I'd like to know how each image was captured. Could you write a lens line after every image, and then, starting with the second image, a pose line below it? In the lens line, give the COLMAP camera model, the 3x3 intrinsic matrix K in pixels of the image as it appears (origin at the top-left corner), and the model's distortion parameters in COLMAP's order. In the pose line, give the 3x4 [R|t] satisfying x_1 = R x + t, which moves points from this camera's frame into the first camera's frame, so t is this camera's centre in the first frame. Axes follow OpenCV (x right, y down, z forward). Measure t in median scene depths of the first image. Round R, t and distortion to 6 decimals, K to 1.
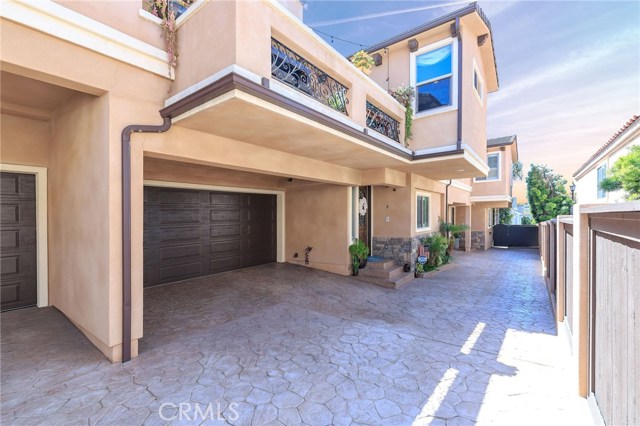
lens RADIAL K [[278.6, 0, 319.4], [0, 278.6, 218.5], [0, 0, 1]] dist [0.000681, 0.000024]
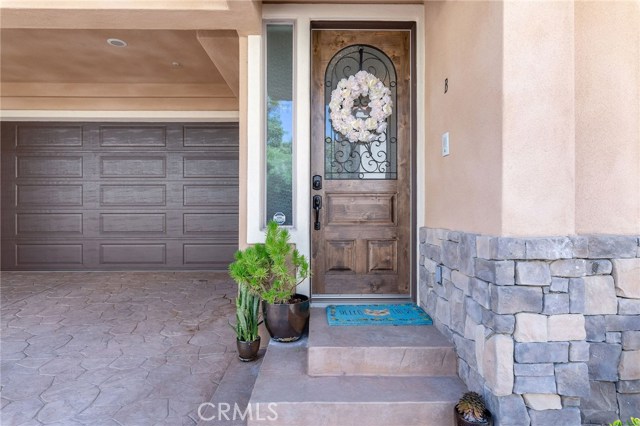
lens RADIAL K [[372.7, 0, 330.9], [0, 372.7, 202.5], [0, 0, 1]] dist [-0.003730, -0.000246]
pose [[0.615932, 0.006300, -0.787774, 0.416007], [-0.023087, 0.999683, -0.010057, 0.051609], [0.787461, 0.024382, 0.615882, 0.762928]]
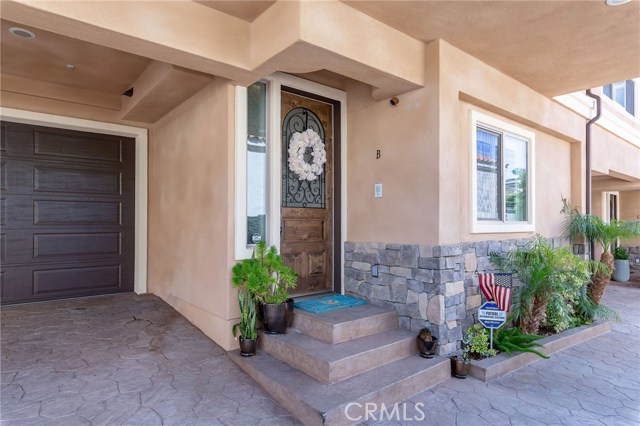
lens RADIAL K [[372.7, 0, 318.4], [0, 372.7, 209.2], [0, 0, 1]] dist [-0.003730, -0.000246]
pose [[0.971229, 0.013967, -0.237739, 0.282944], [-0.024650, 0.998813, -0.042022, 0.046914], [0.236870, 0.046673, 0.970420, 0.537446]]
